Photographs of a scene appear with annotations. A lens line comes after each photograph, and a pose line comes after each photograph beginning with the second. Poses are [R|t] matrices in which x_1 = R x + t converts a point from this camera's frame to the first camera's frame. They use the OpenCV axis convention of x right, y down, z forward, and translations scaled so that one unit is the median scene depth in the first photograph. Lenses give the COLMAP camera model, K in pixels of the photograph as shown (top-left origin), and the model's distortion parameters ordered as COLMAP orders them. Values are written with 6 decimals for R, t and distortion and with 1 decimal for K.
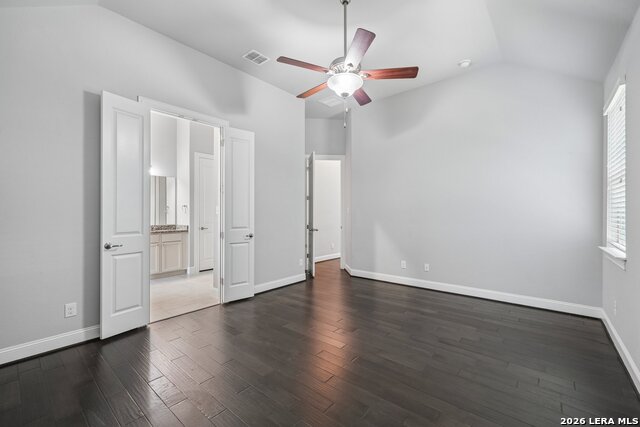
lens RADIAL K [[272.7, 0, 320.6], [0, 272.7, 215.0], [0, 0, 1]] dist [0.002302, 0.001297]
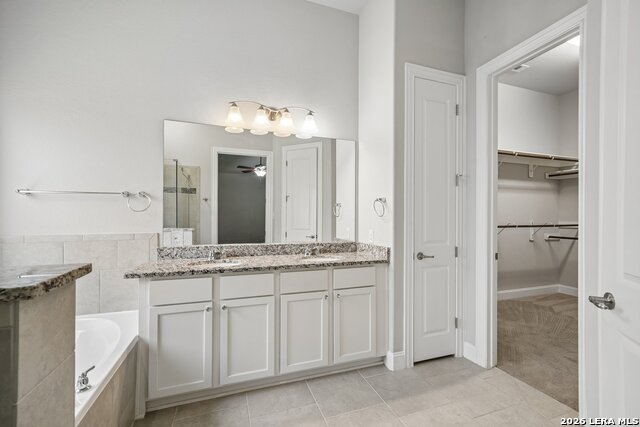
lens RADIAL K [[272.7, 0, 318.6], [0, 272.7, 217.1], [0, 0, 1]] dist [0.002302, 0.001297]
pose [[0.864513, 0.006710, -0.502565, -0.372004], [-0.005224, 0.999977, 0.004366, -0.007918], [0.502582, -0.001149, 0.864528, 0.597493]]
